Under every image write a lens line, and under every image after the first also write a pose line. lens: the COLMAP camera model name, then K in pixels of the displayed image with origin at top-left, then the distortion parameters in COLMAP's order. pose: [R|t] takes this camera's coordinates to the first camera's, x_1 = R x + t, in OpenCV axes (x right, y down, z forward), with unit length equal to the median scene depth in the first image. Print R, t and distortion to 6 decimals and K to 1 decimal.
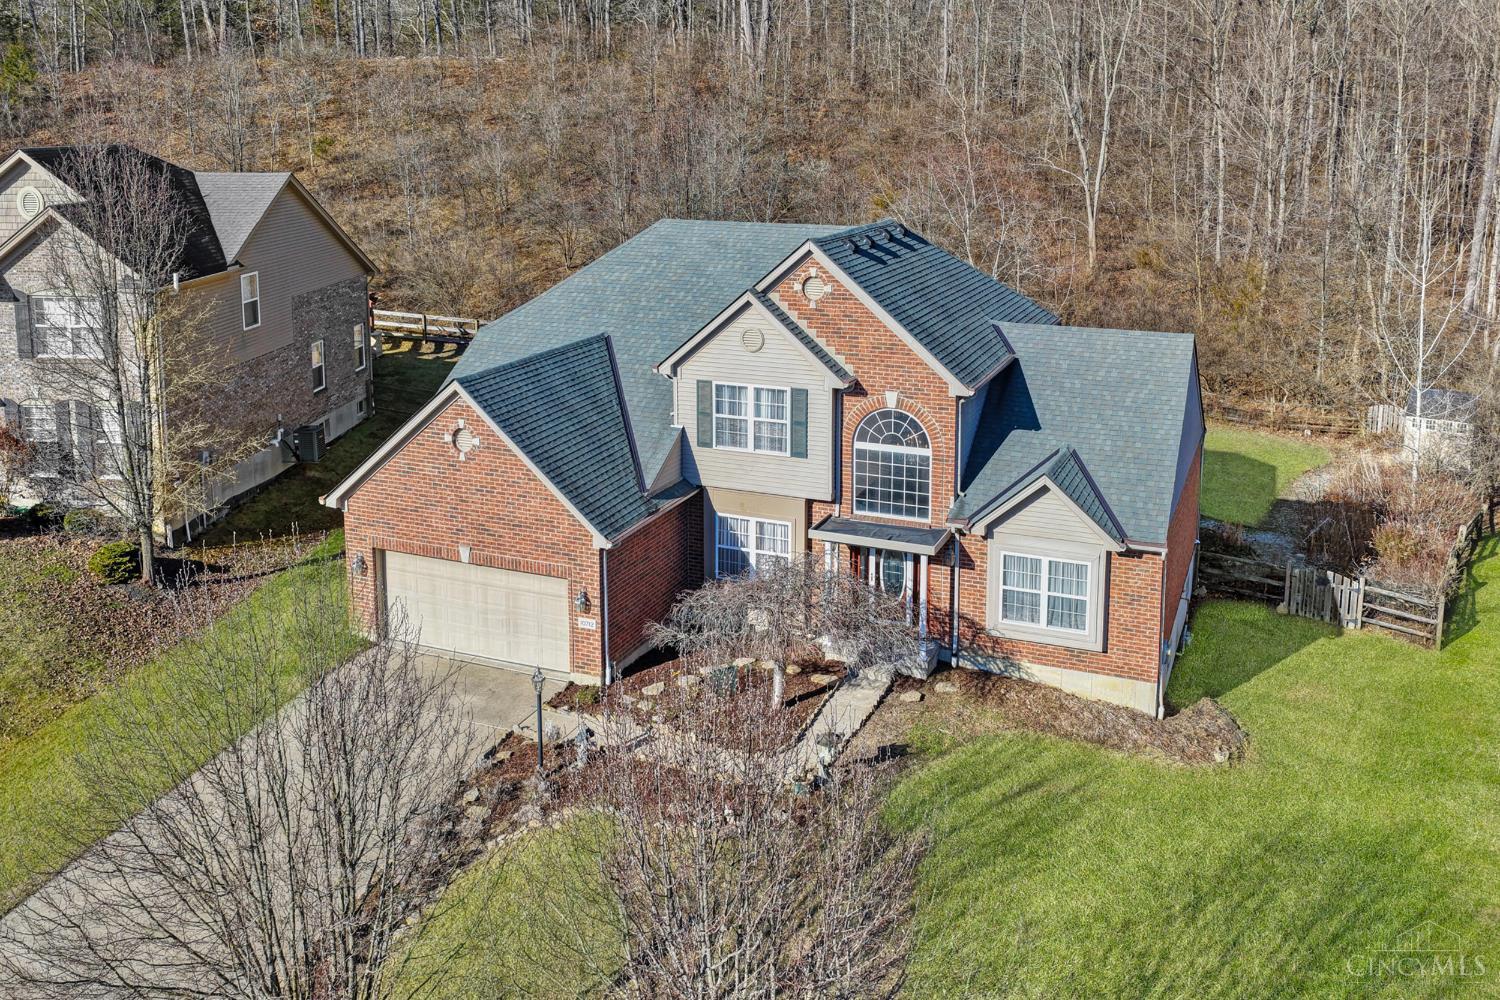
lens RADIAL K [[1223.4, 0, 780.7], [0, 1223.4, 295.5], [0, 0, 1]] dist [-0.021713, 0.032605]
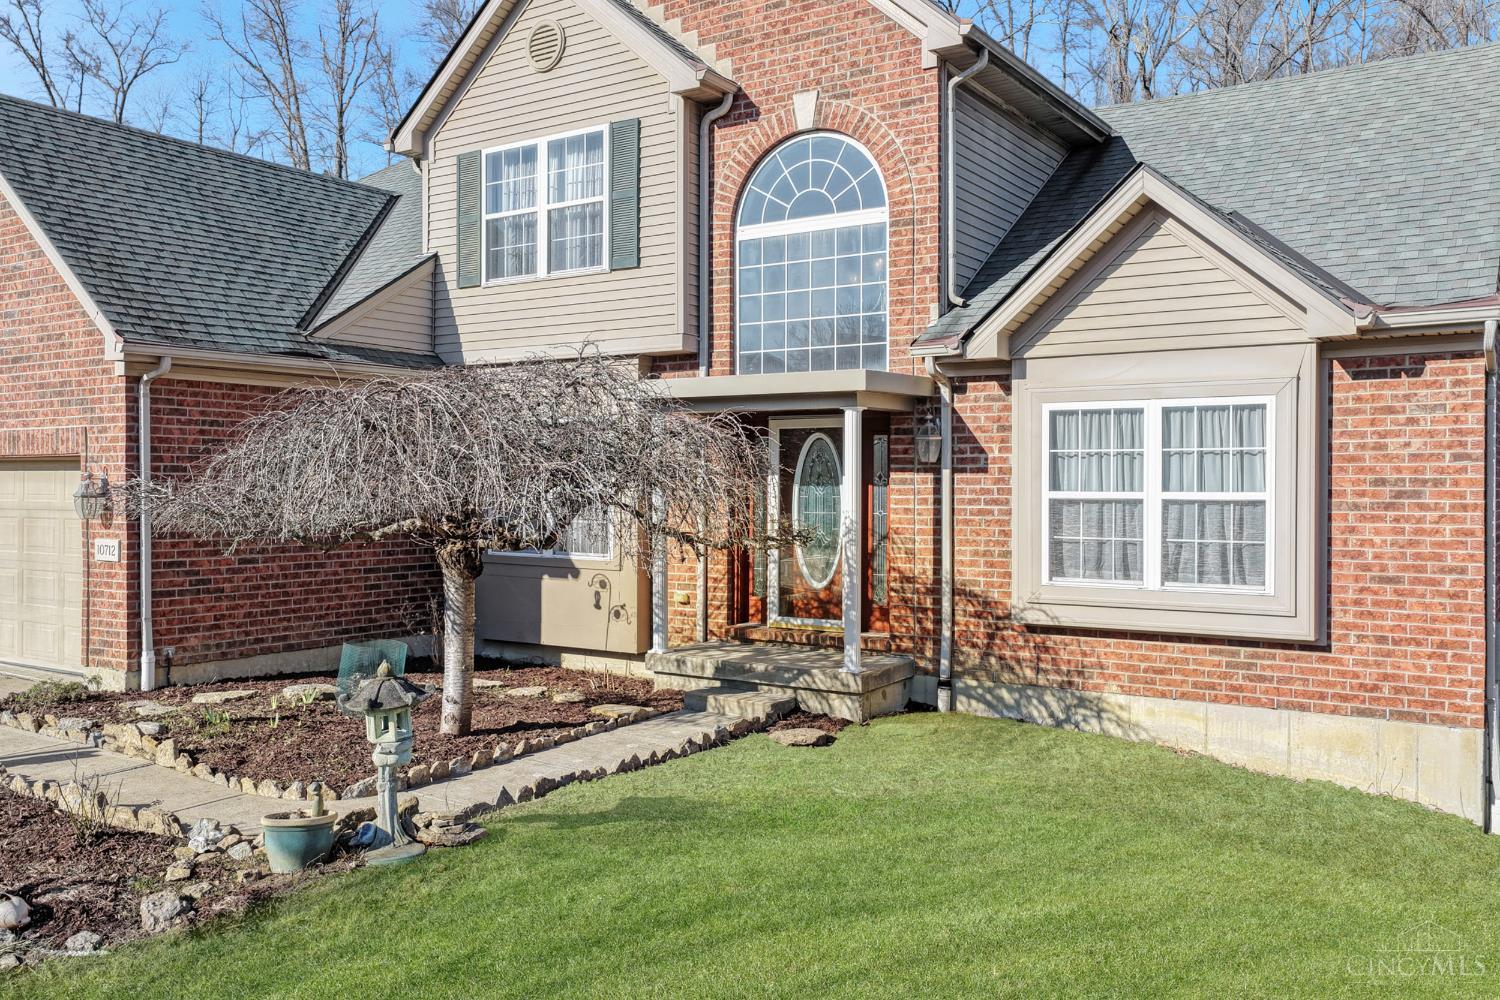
lens RADIAL K [[1223.4, 0, 744.9], [0, 1223.4, 492.8], [0, 0, 1]] dist [-0.021713, 0.032605]
pose [[0.980329, 0.000225, -0.197372, 0.158460], [-0.024583, 0.992352, -0.120970, 0.282133], [0.195835, 0.123442, 0.972836, 0.570279]]
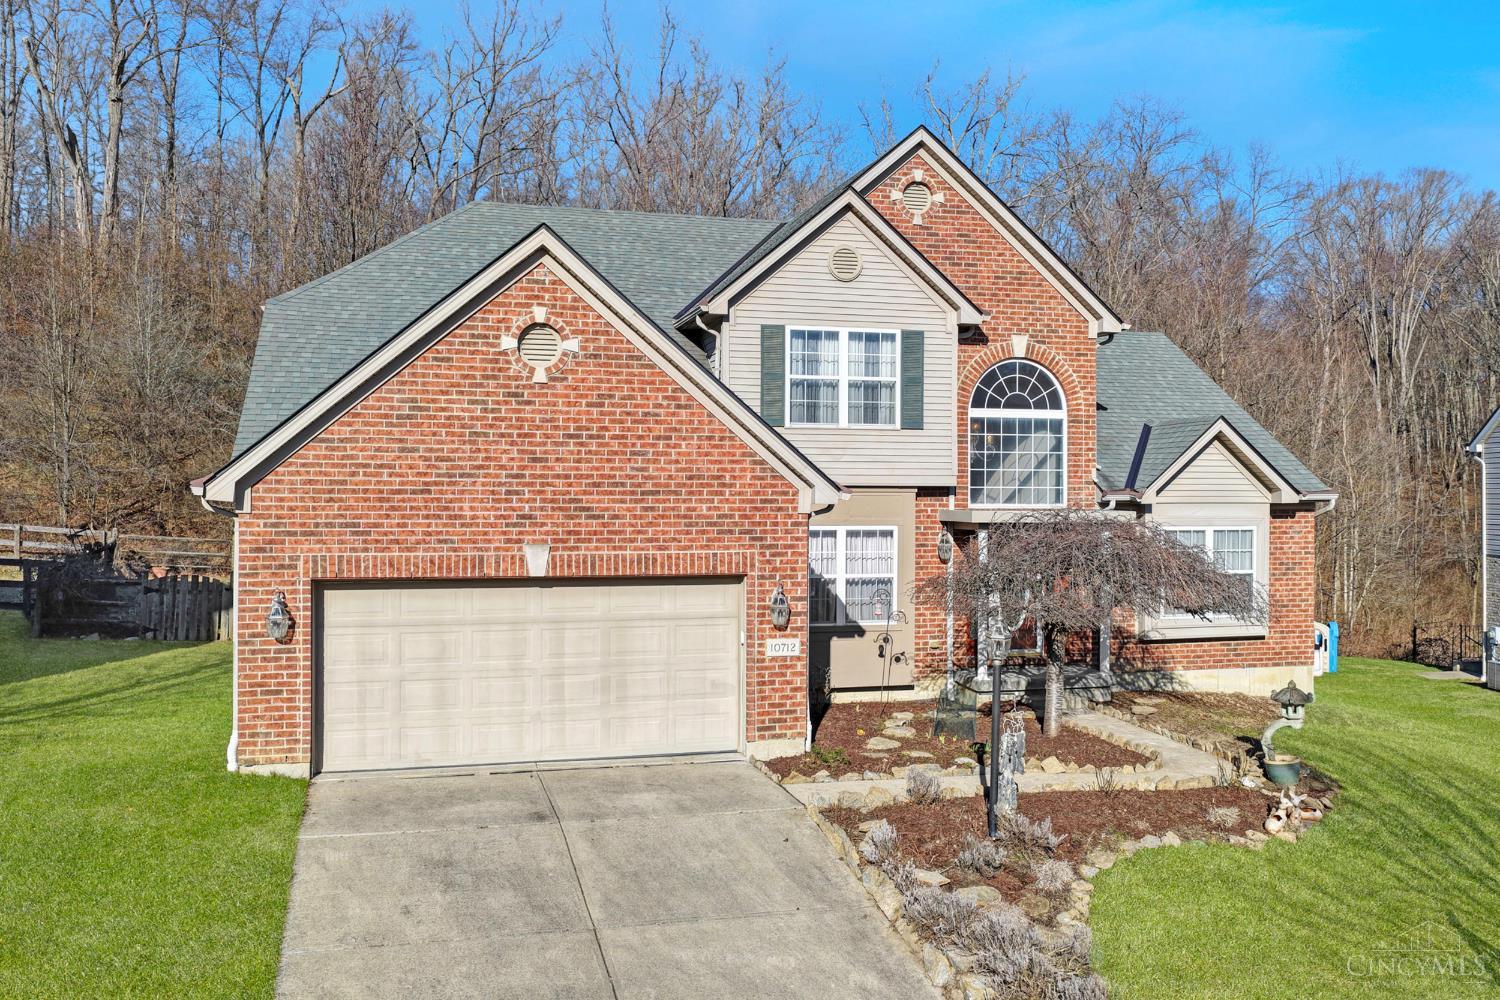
lens RADIAL K [[1223.4, 0, 760.8], [0, 1223.4, 492.1], [0, 0, 1]] dist [-0.021713, 0.032605]
pose [[0.804919, -0.001738, 0.593382, -0.493511], [0.074599, 0.992358, -0.098286, 0.238712], [-0.588677, 0.123378, 0.798898, 0.495981]]
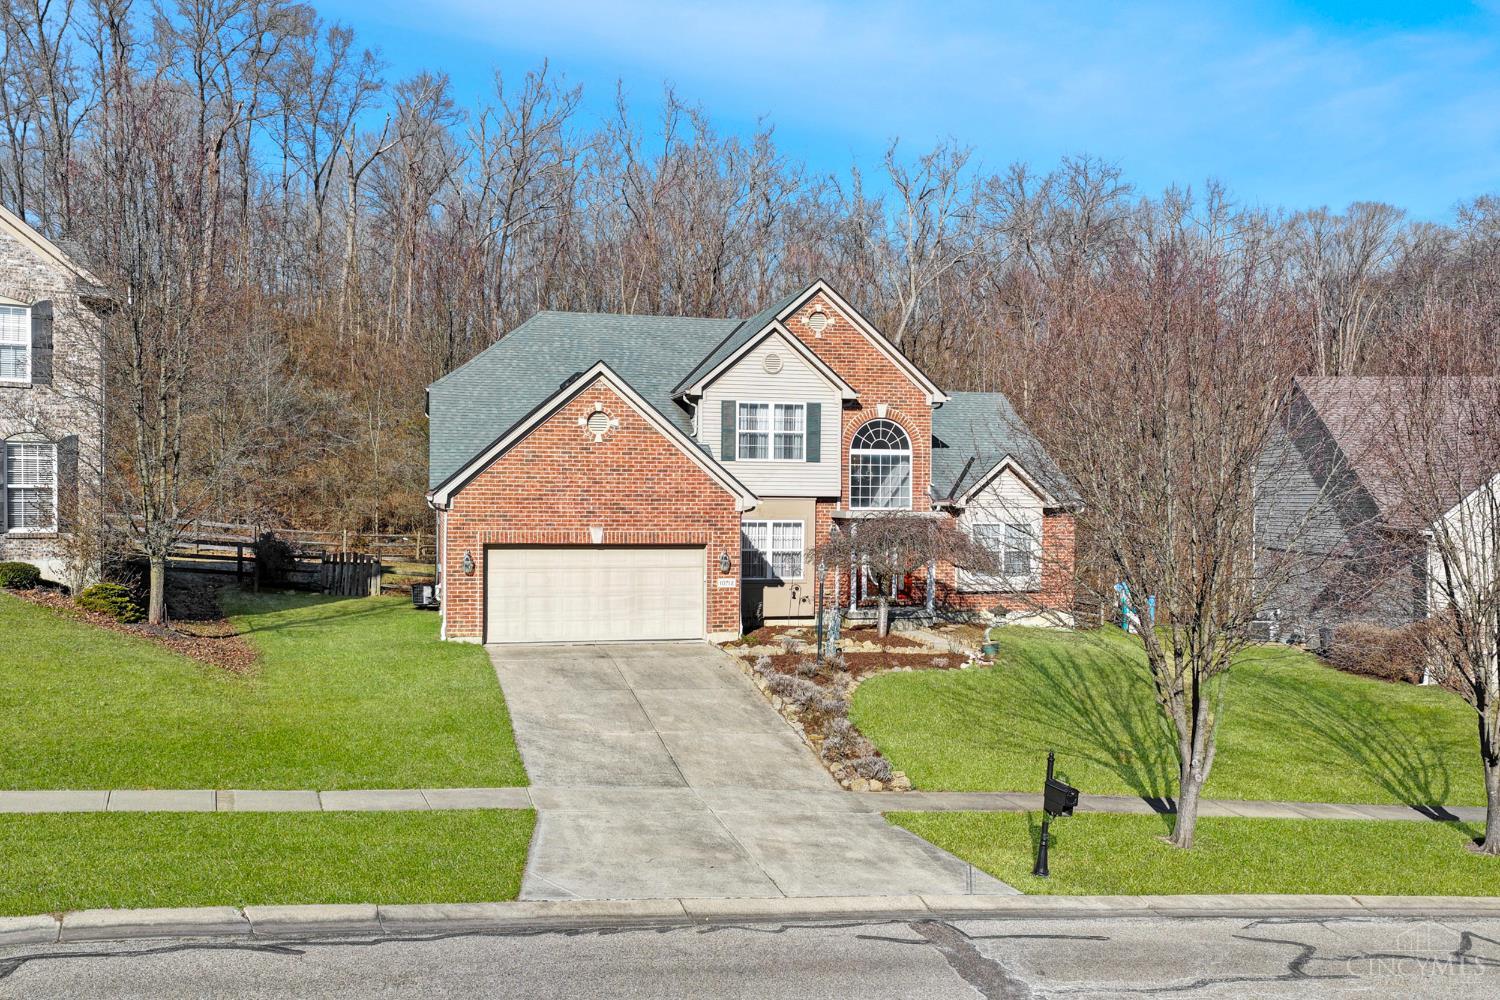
lens RADIAL K [[1223.4, 0, 750.3], [0, 1223.4, 511.8], [0, 0, 1]] dist [-0.021713, 0.032605]
pose [[0.812608, -0.005276, 0.582786, -0.747811], [0.069461, 0.993708, -0.087856, 0.288162], [-0.578656, 0.111873, 0.807862, 0.079581]]
